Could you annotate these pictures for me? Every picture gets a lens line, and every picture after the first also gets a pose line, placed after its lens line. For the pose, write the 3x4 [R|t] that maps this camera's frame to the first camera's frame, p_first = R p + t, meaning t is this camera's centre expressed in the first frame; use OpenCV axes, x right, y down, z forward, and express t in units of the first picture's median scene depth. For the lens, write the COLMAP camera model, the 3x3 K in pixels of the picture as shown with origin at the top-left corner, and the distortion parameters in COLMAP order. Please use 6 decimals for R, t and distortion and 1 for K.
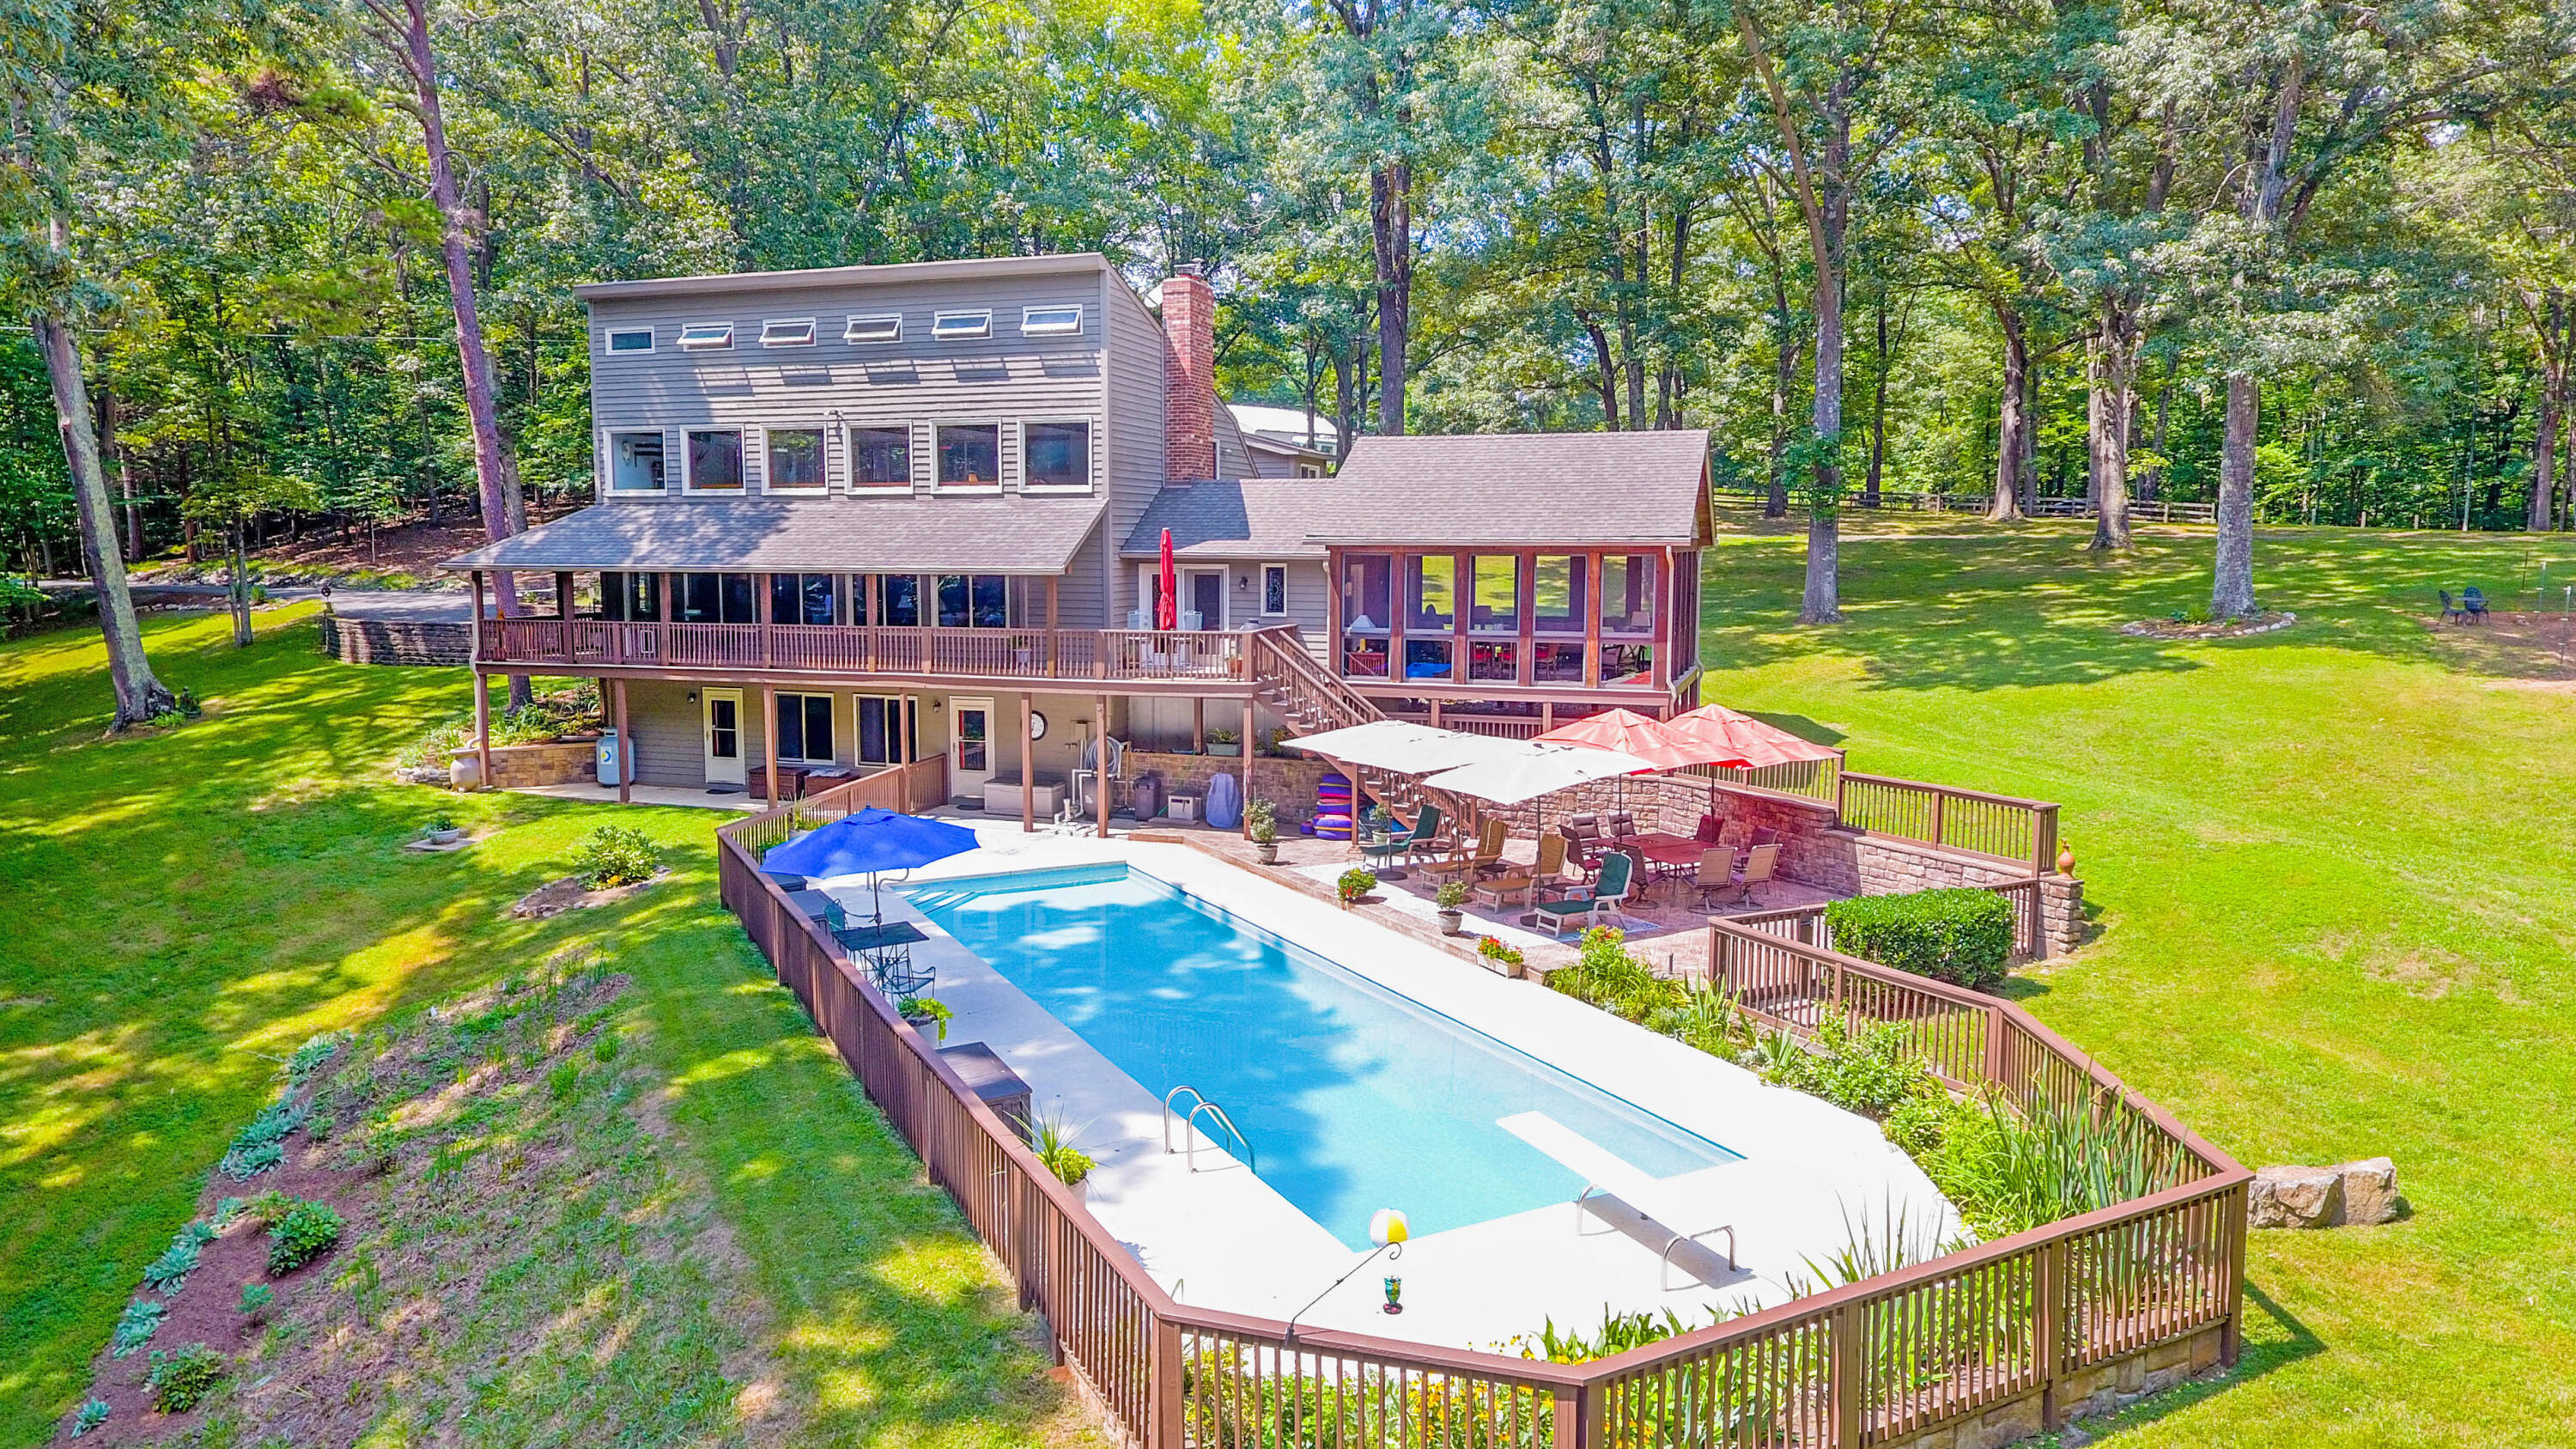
lens RADIAL K [[1579.9, 0, 1284.2], [0, 1579.9, 690.6], [0, 0, 1]] dist [-0.005014, 0.000074]
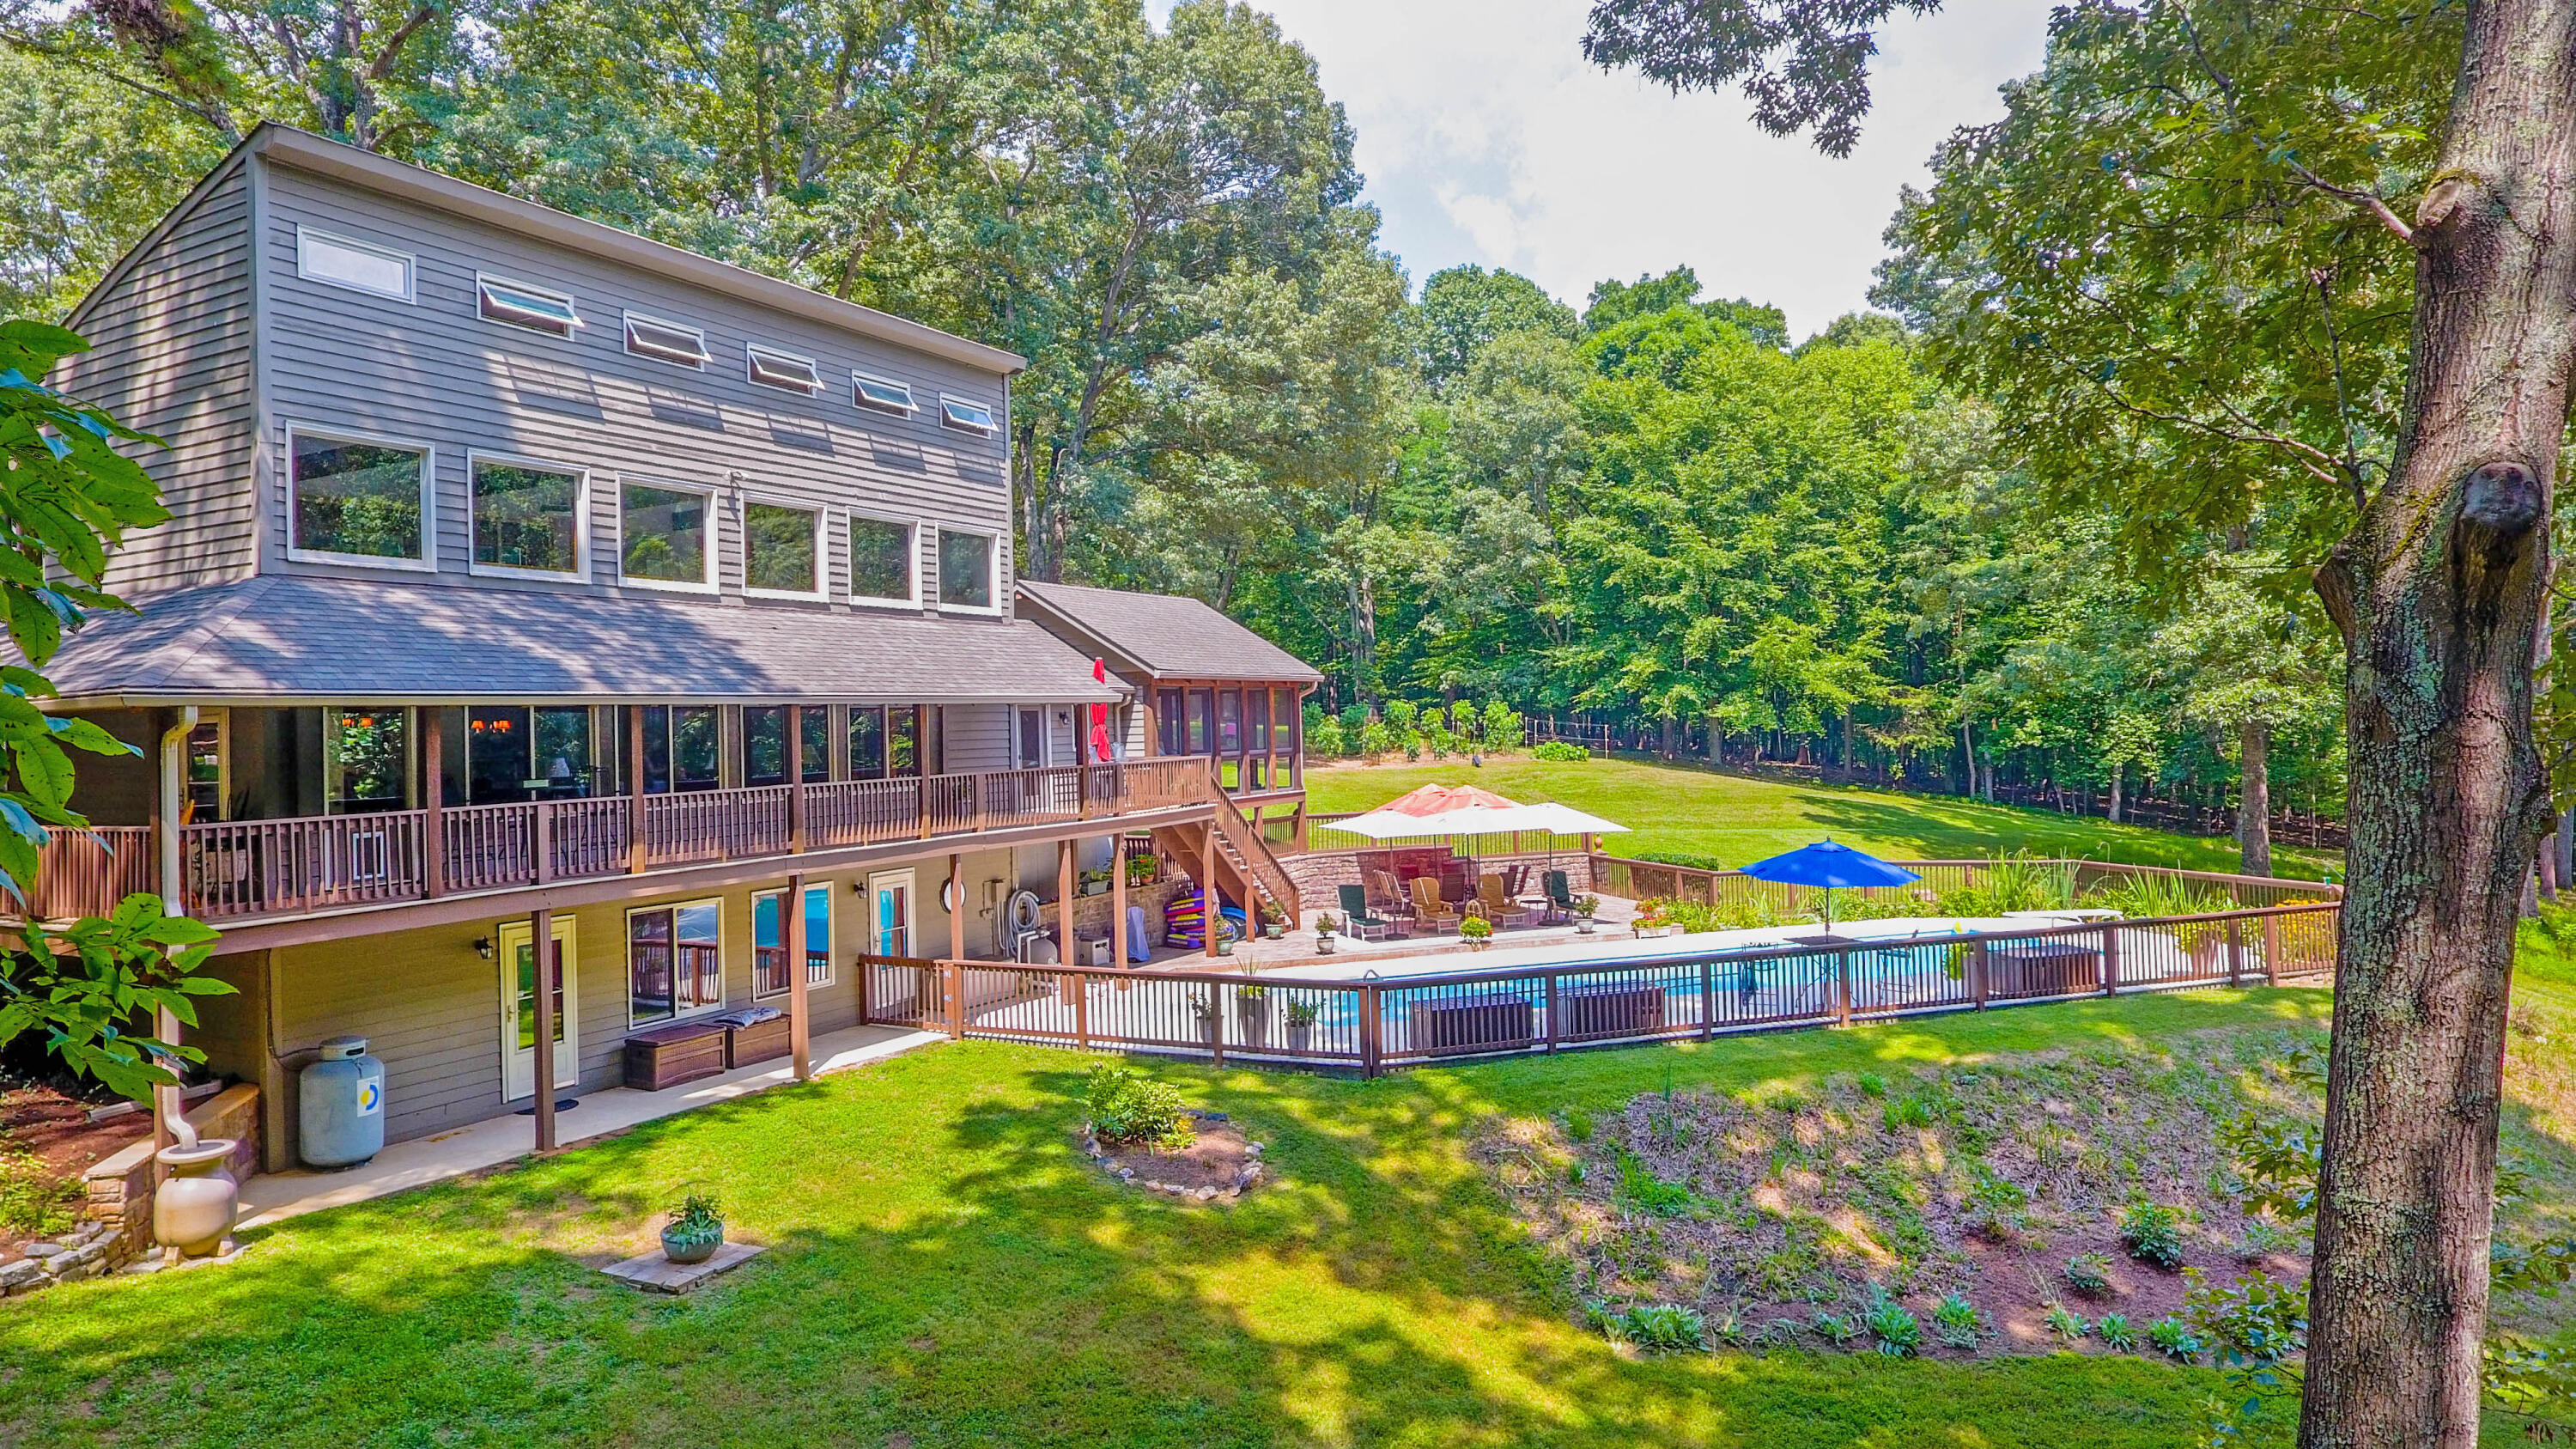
lens RADIAL K [[1512.4, 0, 1280.0], [0, 1512.4, 689.7], [0, 0, 1]] dist [-0.002171, -0.001311]
pose [[0.181199, 0.015829, 0.983319, -0.884836], [0.121090, 0.991903, -0.038281, -0.032207], [-0.975963, 0.126006, 0.177815, 0.675154]]
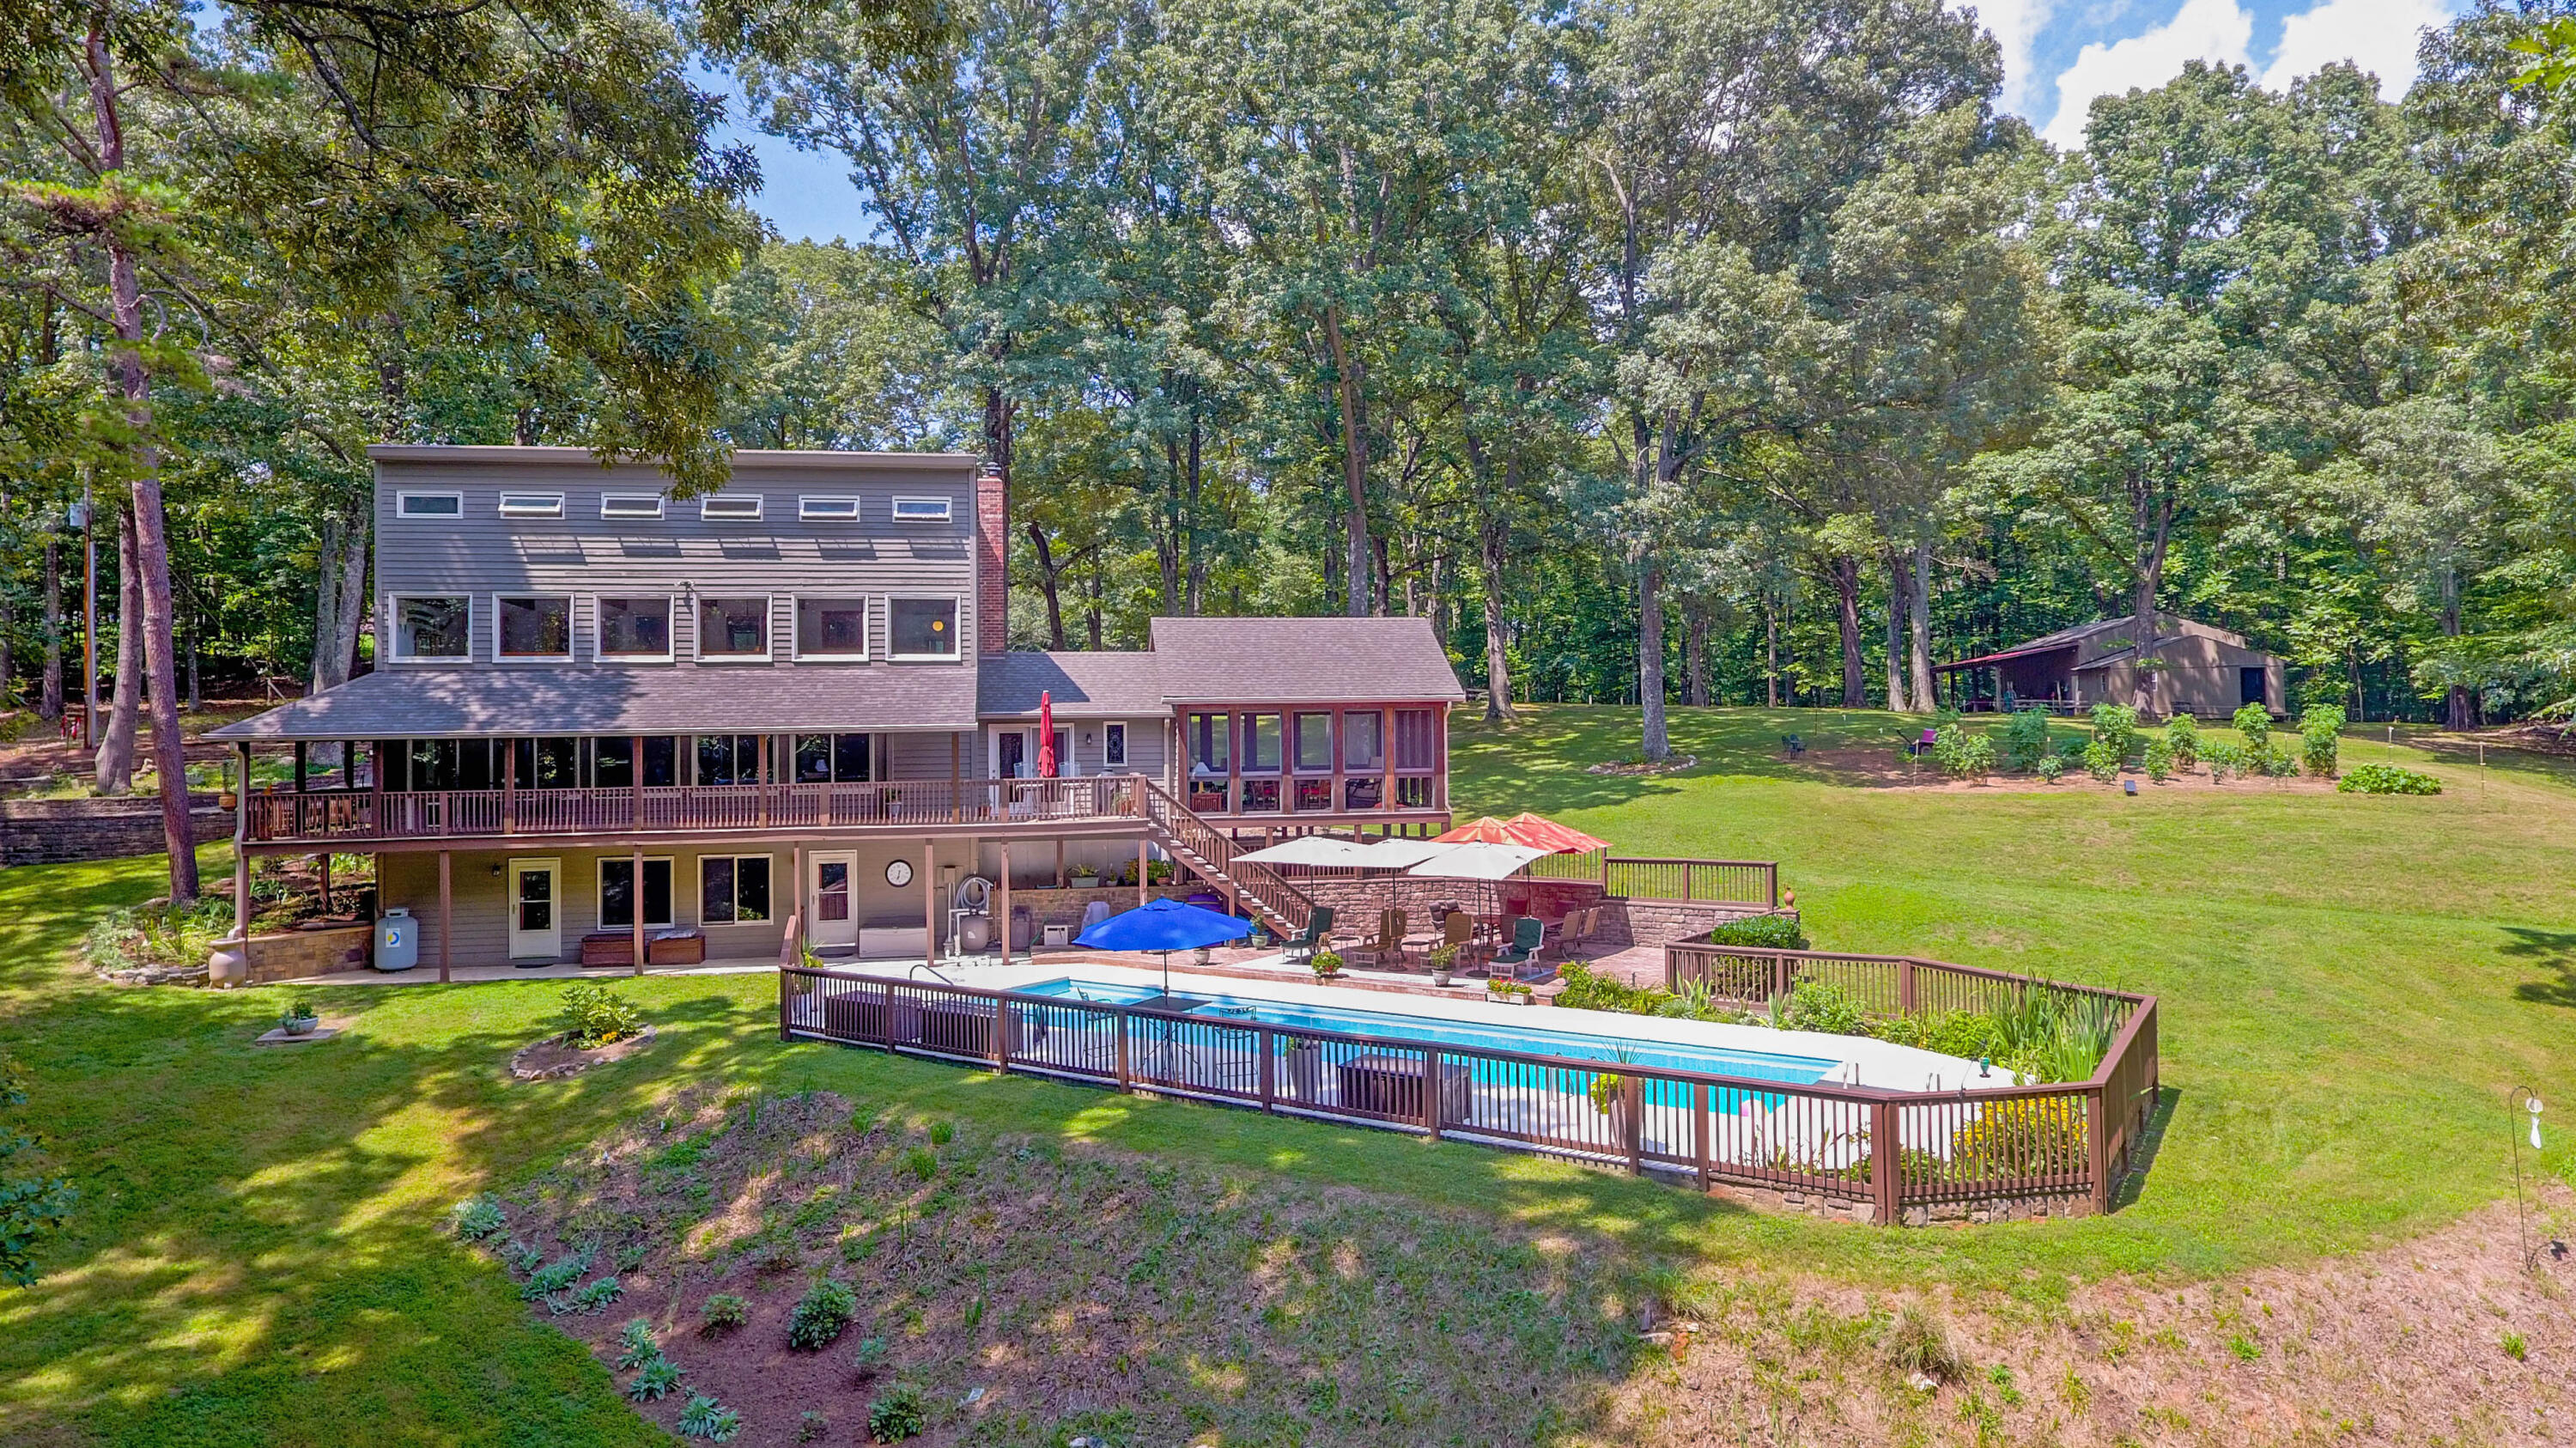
lens RADIAL K [[1537.0, 0, 1276.8], [0, 1537.0, 686.8], [0, 0, 1]] dist [-0.001233, -0.002312]
pose [[0.884024, 0.000824, 0.467440, -0.417494], [0.058705, 0.991885, -0.112771, 0.029151], [-0.463740, 0.127133, 0.876802, -0.062588]]
